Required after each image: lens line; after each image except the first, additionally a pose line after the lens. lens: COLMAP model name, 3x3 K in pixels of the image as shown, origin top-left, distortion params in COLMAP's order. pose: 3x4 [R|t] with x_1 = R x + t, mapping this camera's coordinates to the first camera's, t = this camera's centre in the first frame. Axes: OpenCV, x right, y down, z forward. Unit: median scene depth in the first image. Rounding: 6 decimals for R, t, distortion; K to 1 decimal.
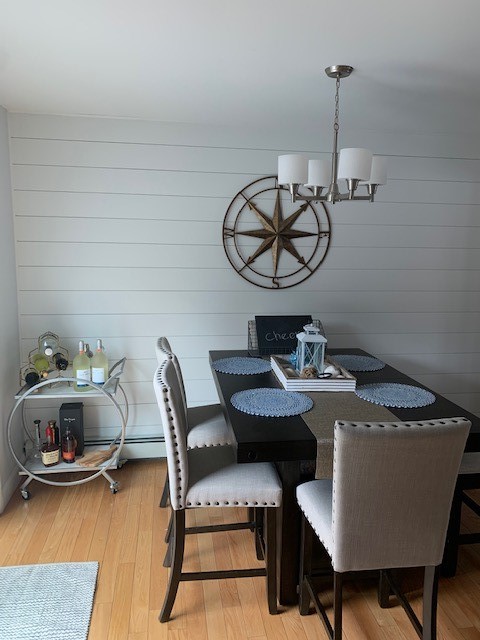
lens RADIAL K [[486.5, 0, 243.4], [0, 486.5, 315.5], [0, 0, 1]] dist [0.045543, -0.056960]
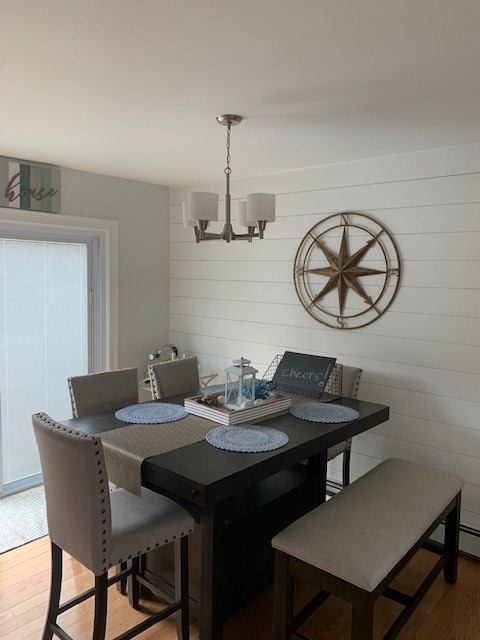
lens RADIAL K [[486.5, 0, 245.4], [0, 486.5, 325.2], [0, 0, 1]] dist [0.045543, -0.056960]
pose [[0.663255, 0.077614, -0.744358, 0.661799], [-0.124930, 0.992134, -0.007869, -0.031471], [0.737892, 0.098211, 0.667735, 0.225494]]
